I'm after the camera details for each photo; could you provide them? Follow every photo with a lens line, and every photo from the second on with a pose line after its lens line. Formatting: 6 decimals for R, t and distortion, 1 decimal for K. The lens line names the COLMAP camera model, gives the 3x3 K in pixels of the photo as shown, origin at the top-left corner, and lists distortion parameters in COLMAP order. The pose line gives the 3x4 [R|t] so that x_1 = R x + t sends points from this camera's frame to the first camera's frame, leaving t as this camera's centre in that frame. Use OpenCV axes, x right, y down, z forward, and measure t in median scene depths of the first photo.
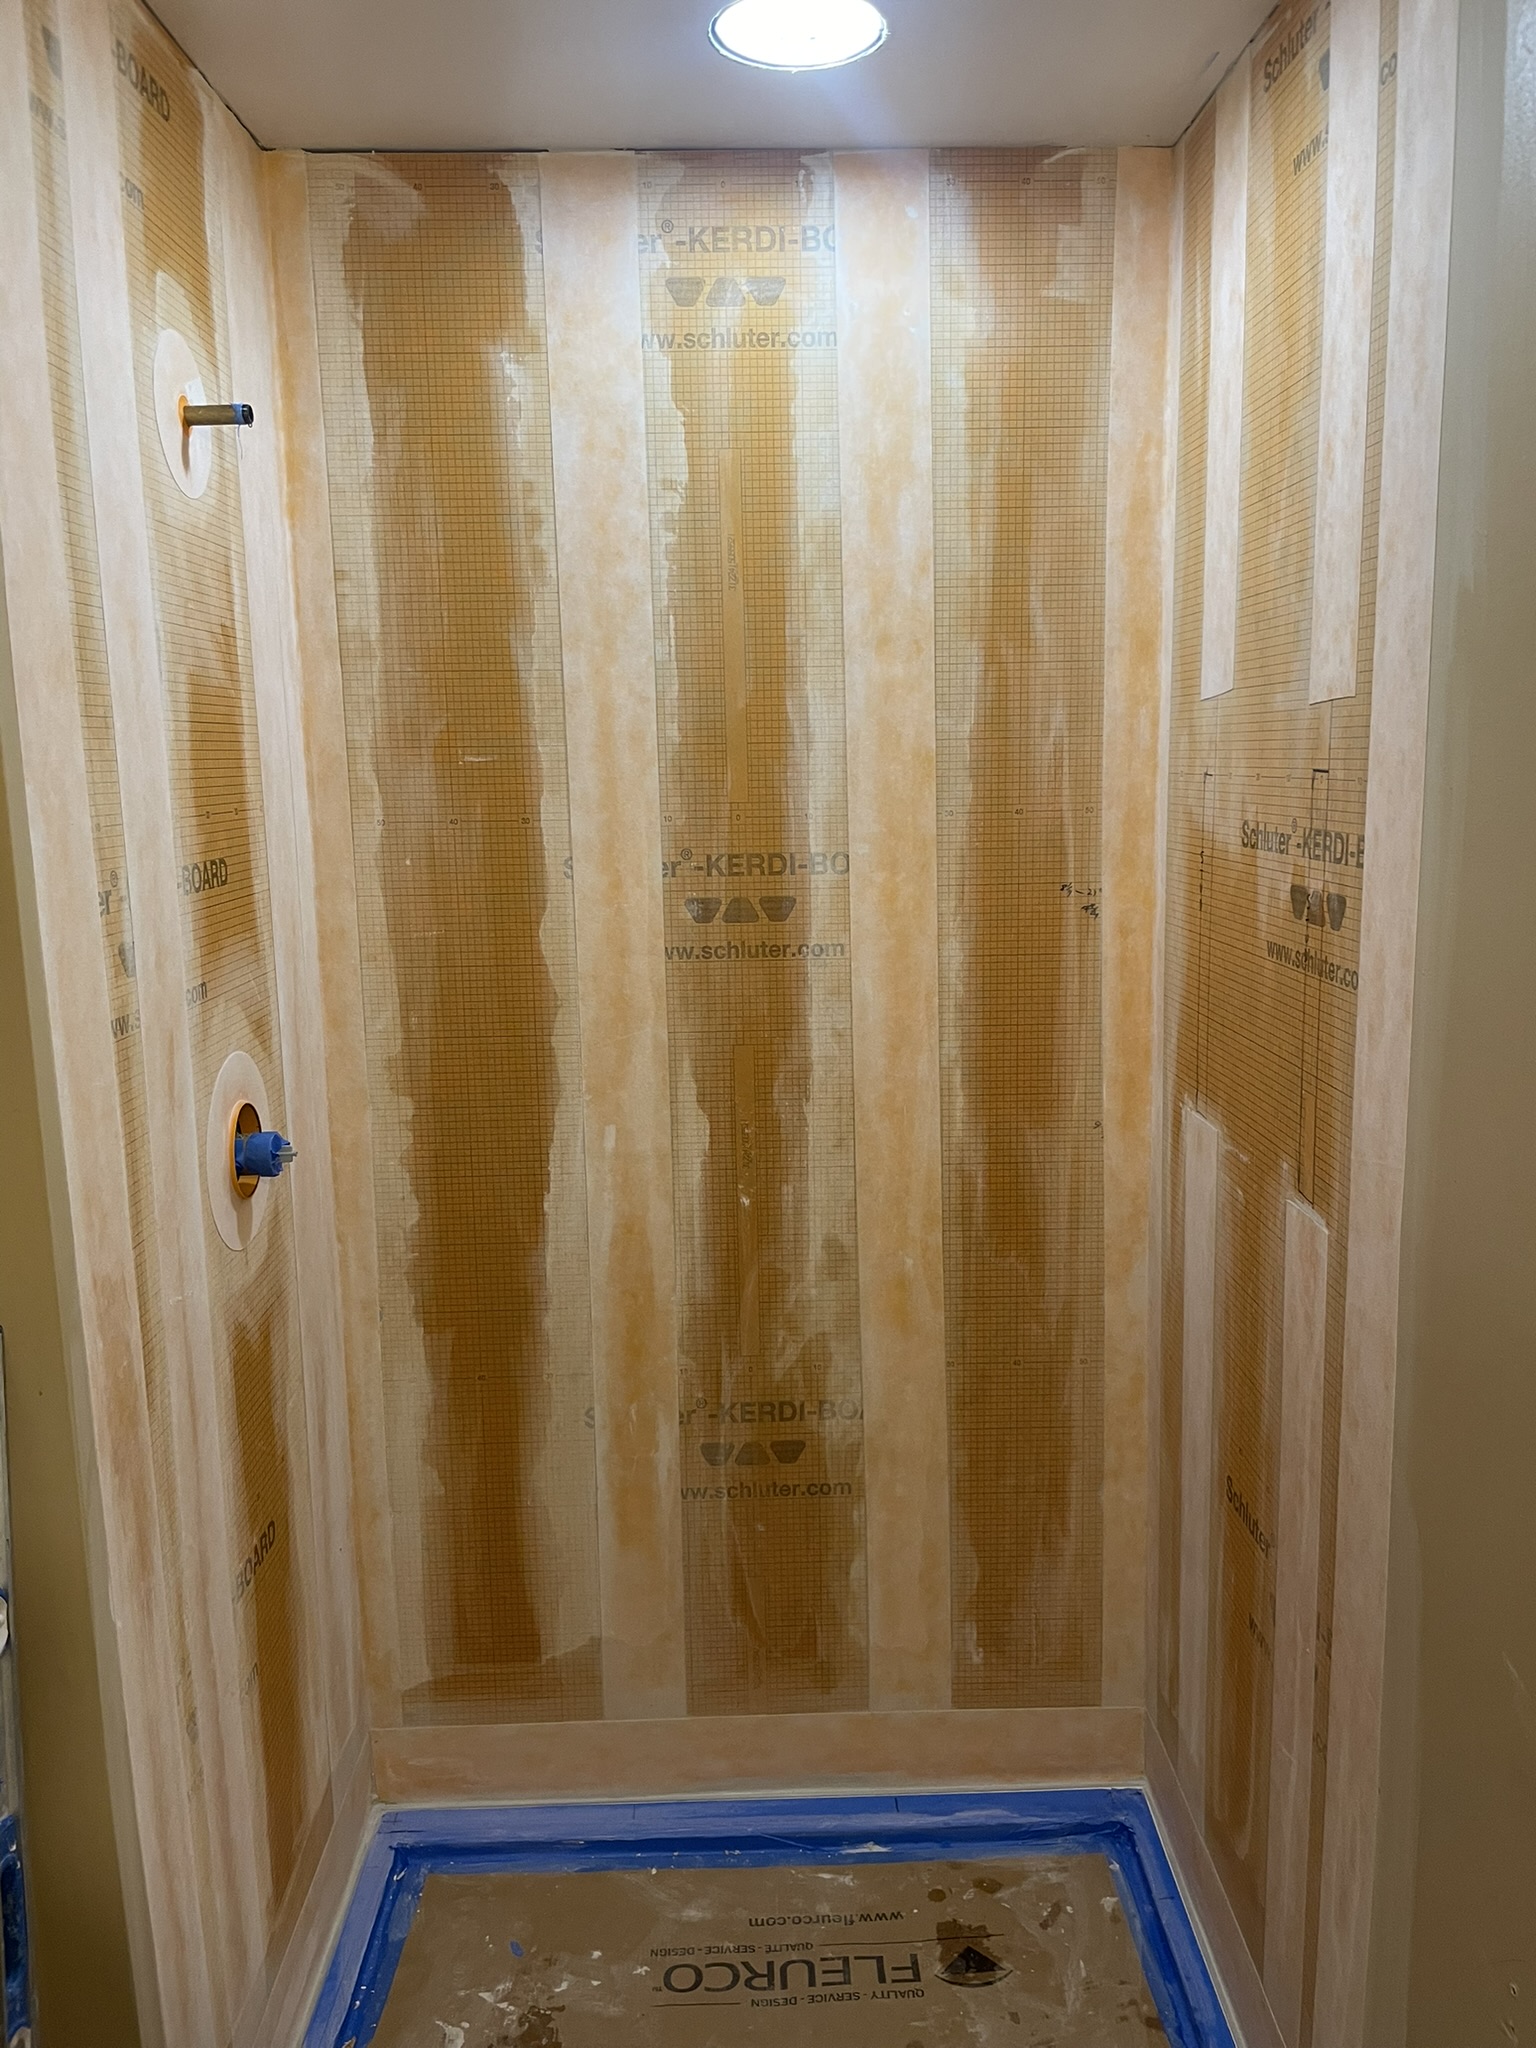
lens RADIAL K [[1553.3, 0, 783.7], [0, 1553.3, 1010.9], [0, 0, 1]] dist [0.089318, -0.123369]
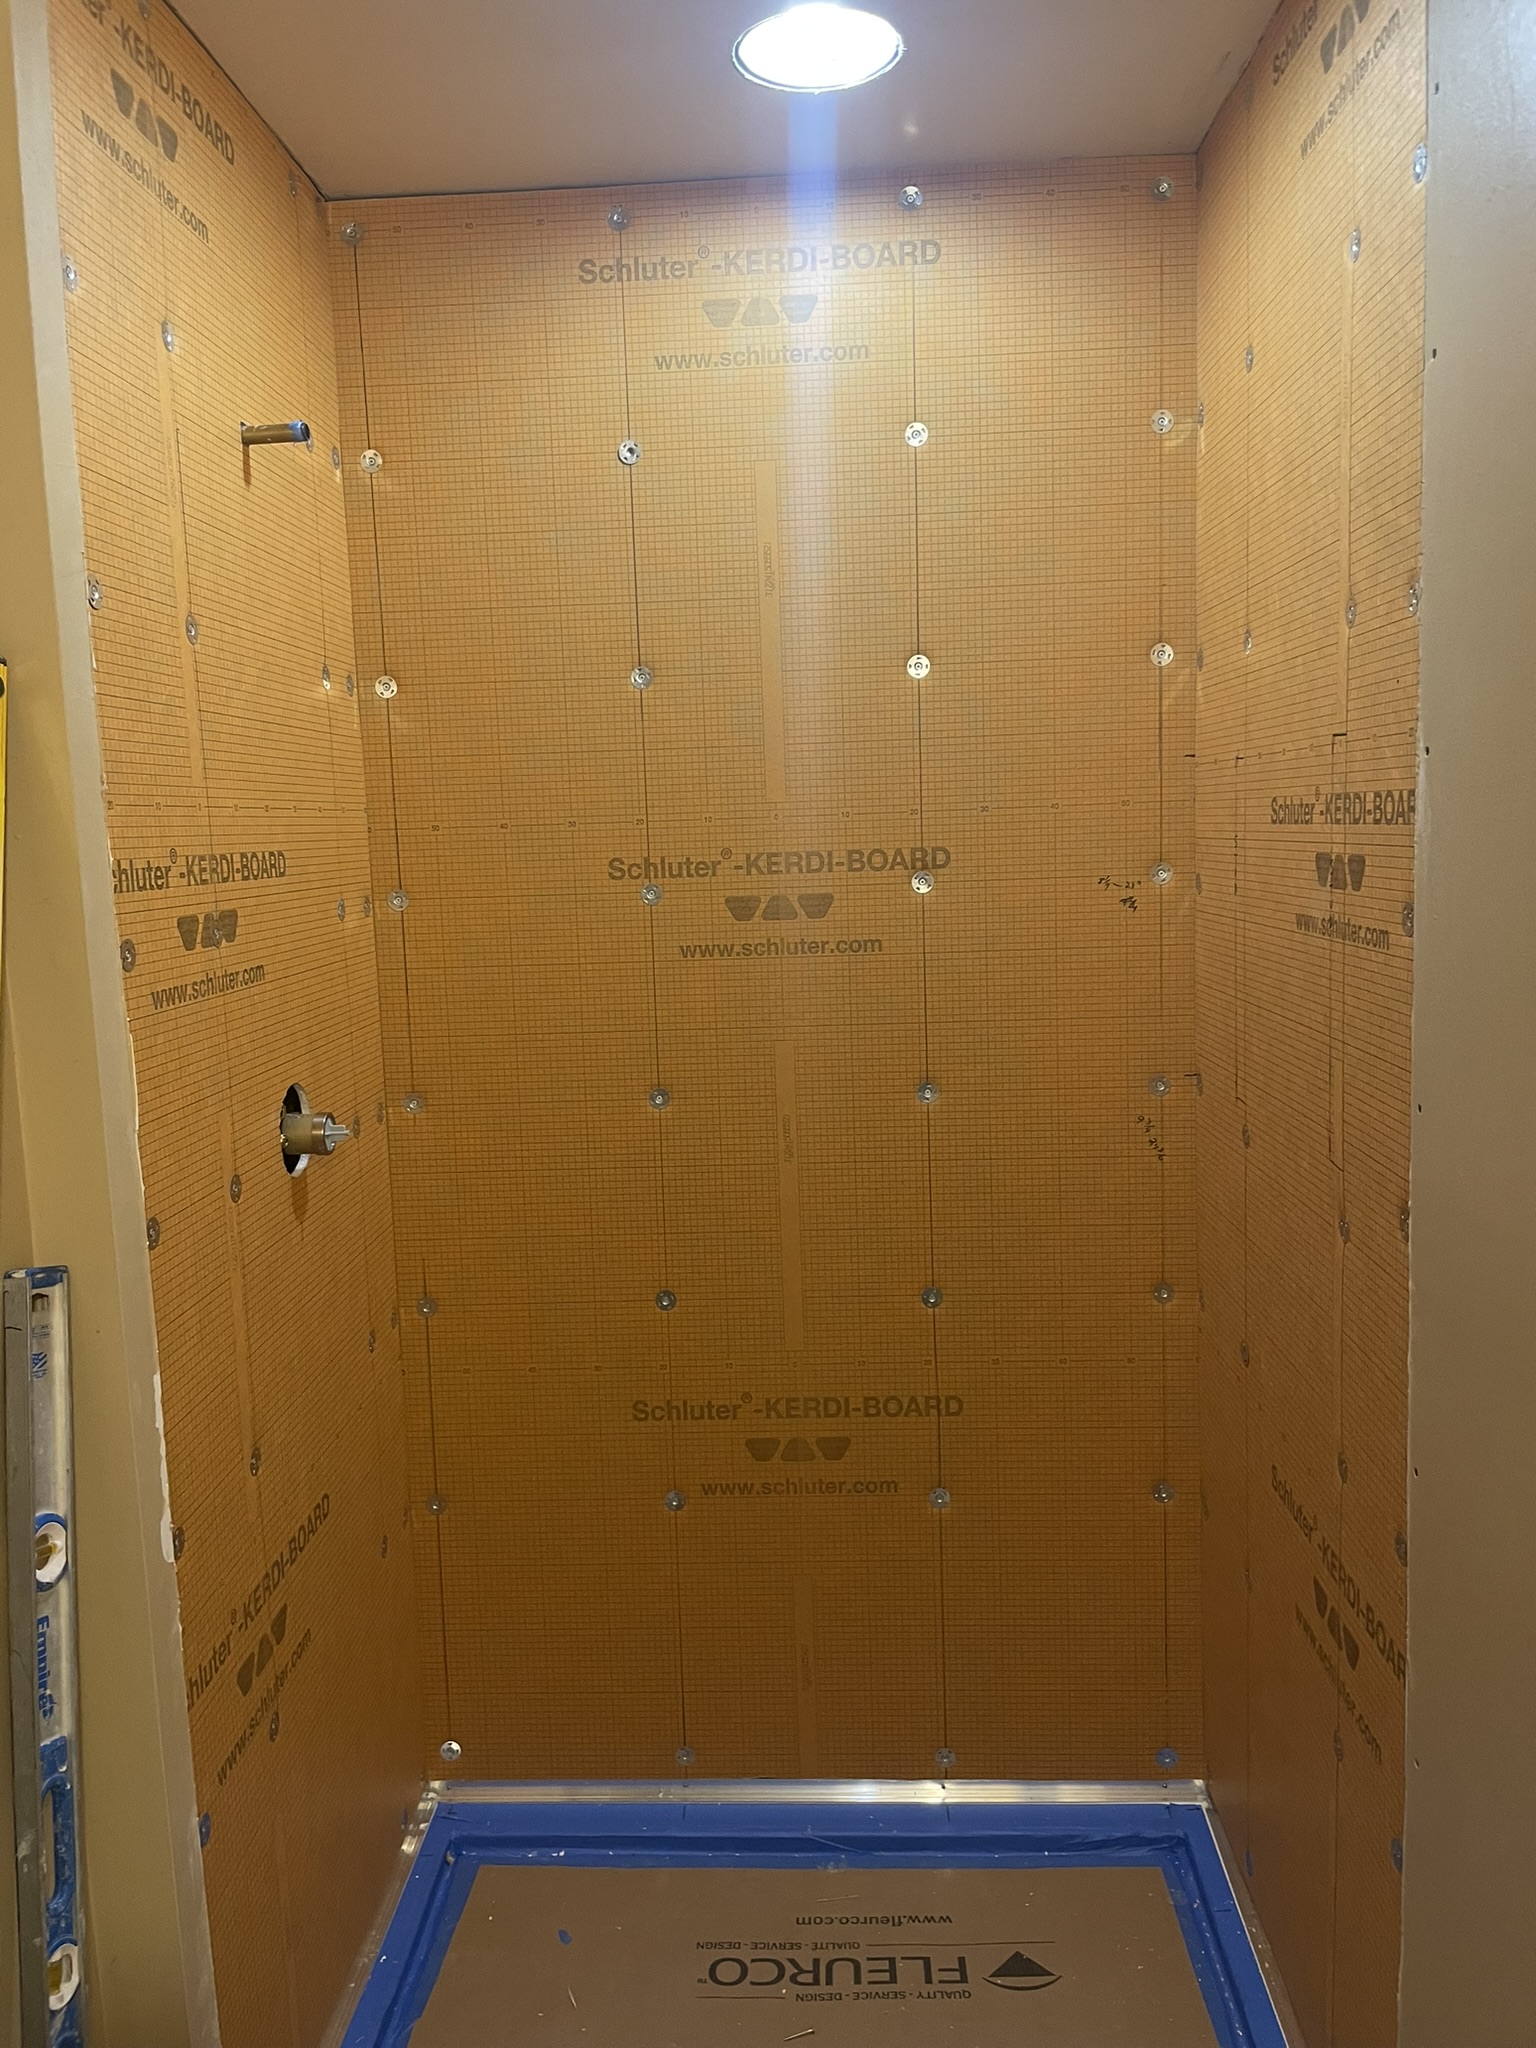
lens RADIAL K [[1553.3, 0, 748.0], [0, 1553.3, 1014.3], [0, 0, 1]] dist [0.089318, -0.123369]
pose [[0.997062, -0.008661, -0.076111, 0.030122], [0.005569, 0.999154, -0.040744, 0.049183], [0.076400, 0.040200, 0.996267, -0.018145]]
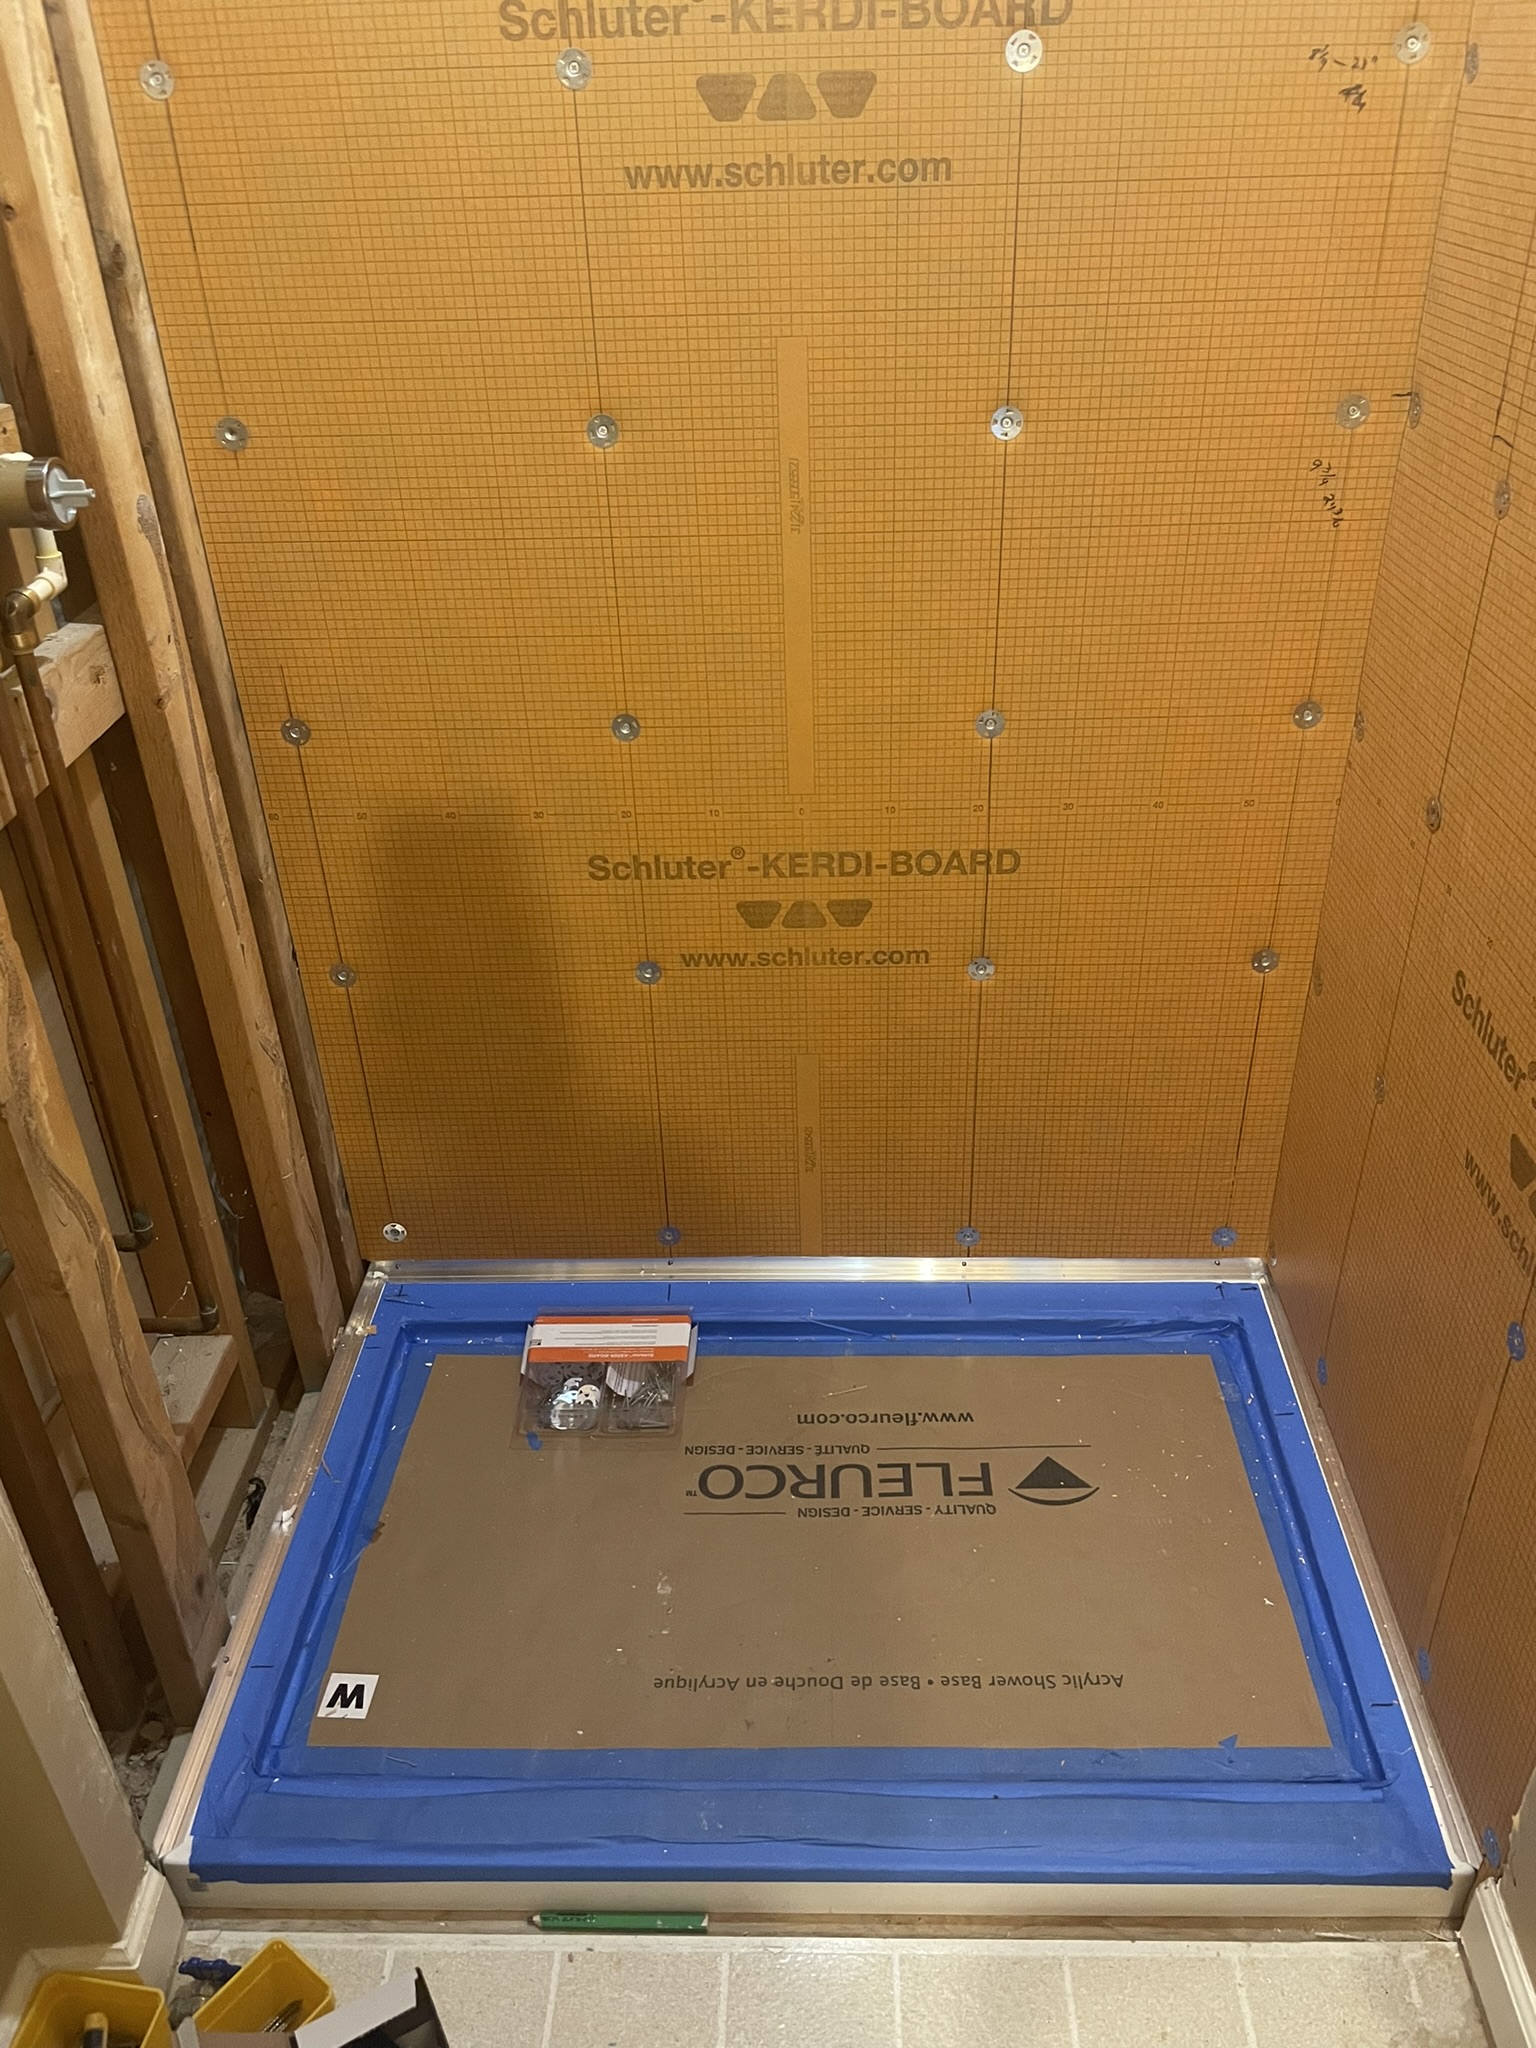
lens RADIAL K [[1553.3, 0, 788.5], [0, 1553.3, 997.1], [0, 0, 1]] dist [0.089318, -0.123369]
pose [[0.999109, 0.016050, -0.039021, 0.003566], [-0.000360, 0.928038, 0.372486, 0.036021], [0.042192, -0.372141, 0.927217, 0.294945]]
